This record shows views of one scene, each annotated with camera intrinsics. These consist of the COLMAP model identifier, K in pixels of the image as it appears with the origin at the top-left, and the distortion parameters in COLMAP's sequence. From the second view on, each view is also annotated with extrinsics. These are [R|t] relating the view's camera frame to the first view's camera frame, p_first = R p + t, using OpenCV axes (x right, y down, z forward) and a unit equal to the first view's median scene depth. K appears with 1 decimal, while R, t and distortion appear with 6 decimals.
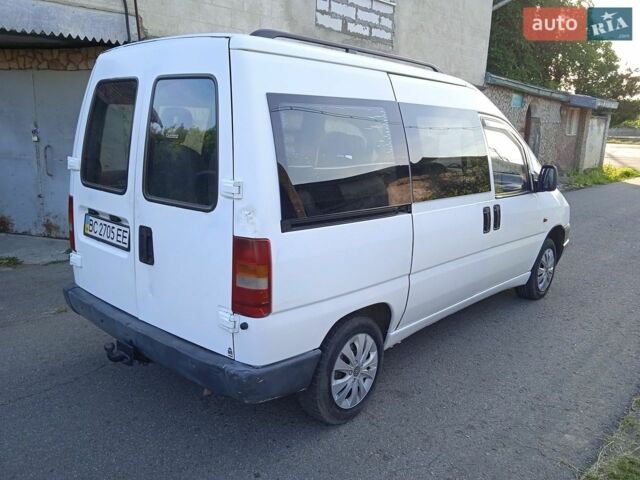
lens RADIAL K [[525.1, 0, 317.1], [0, 525.1, 239.4], [0, 0, 1]] dist [0.039548, -0.027861]
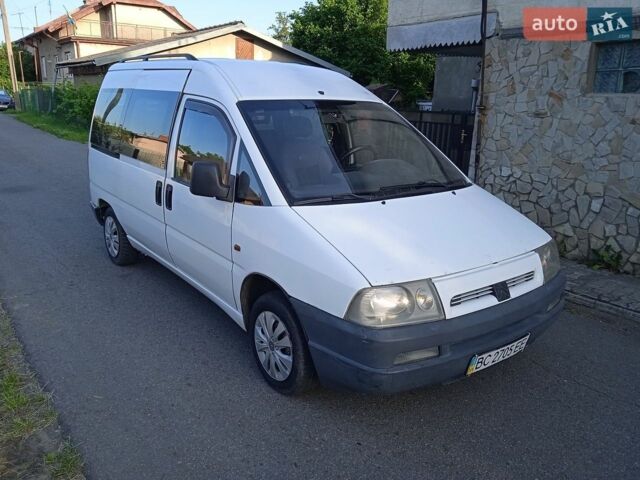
lens RADIAL K [[525.1, 0, 316.0], [0, 525.1, 240.1], [0, 0, 1]] dist [0.039548, -0.027861]
pose [[-0.181709, 0.228360, -0.956469, 1.634861], [-0.240406, 0.932831, 0.268388, -0.390837], [0.953513, 0.278710, -0.114605, 1.800090]]
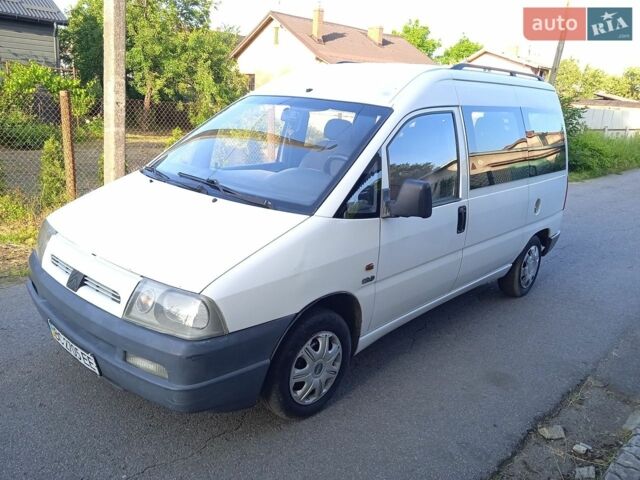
lens RADIAL K [[525.1, 0, 322.9], [0, 525.1, 240.4], [0, 0, 1]] dist [0.039548, -0.027861]
pose [[-0.995244, -0.097180, -0.006732, 0.285541], [-0.089190, 0.881272, 0.464118, -0.640705], [-0.039170, 0.462511, -0.885748, 2.777119]]
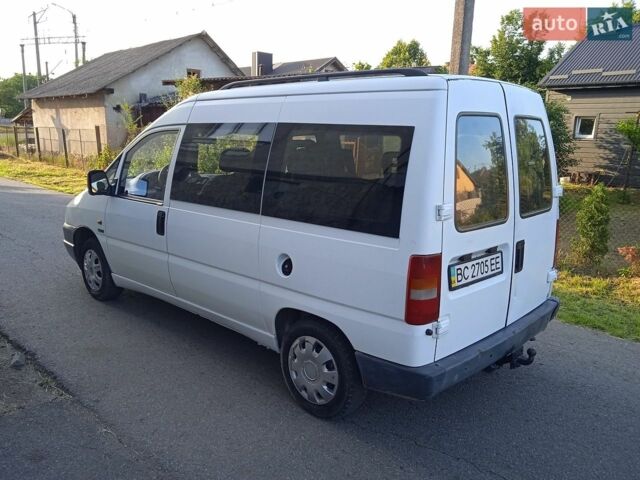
lens RADIAL K [[525.1, 0, 317.5], [0, 525.1, 237.7], [0, 0, 1]] dist [0.039548, -0.027861]
pose [[0.041658, -0.228495, 0.972653, -1.324901], [0.192143, 0.957159, 0.216626, -0.333328], [-0.980482, 0.177865, 0.083777, 1.188501]]
